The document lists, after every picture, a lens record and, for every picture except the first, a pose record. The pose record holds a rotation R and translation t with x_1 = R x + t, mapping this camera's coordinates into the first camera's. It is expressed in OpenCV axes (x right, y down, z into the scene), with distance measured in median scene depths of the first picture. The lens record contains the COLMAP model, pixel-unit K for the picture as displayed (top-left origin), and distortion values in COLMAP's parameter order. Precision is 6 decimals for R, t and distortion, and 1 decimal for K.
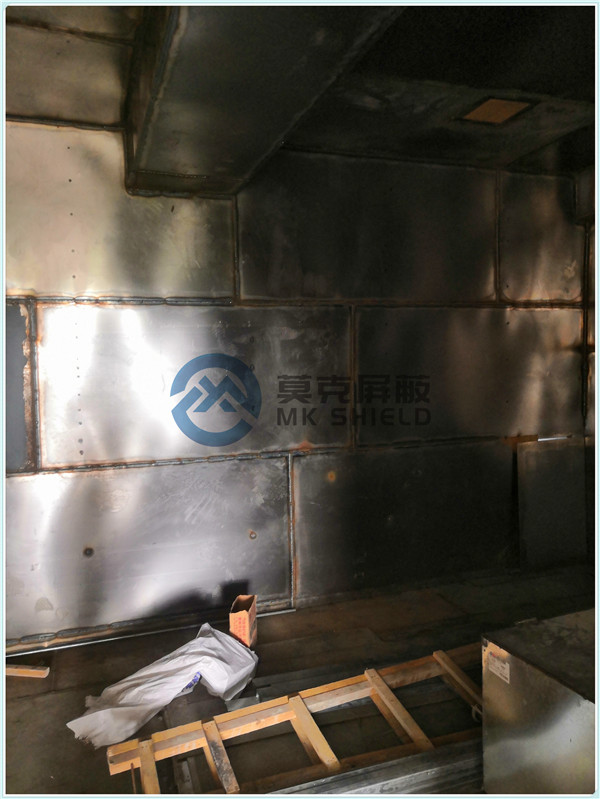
lens RADIAL K [[628.3, 0, 302.0], [0, 628.3, 396.8], [0, 0, 1]] dist [0.014717, -0.007222]
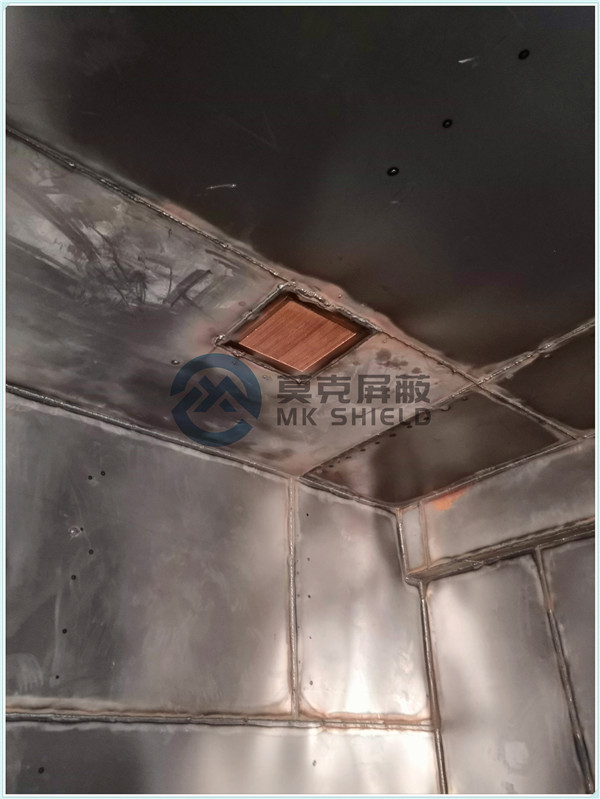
lens RADIAL K [[628.3, 0, 303.9], [0, 628.3, 400.1], [0, 0, 1]] dist [0.014717, -0.007222]
pose [[0.939687, 0.173357, 0.294847, 0.124097], [0.024207, 0.826170, -0.562900, -0.074438], [-0.341177, 0.536088, 0.772145, 0.468528]]
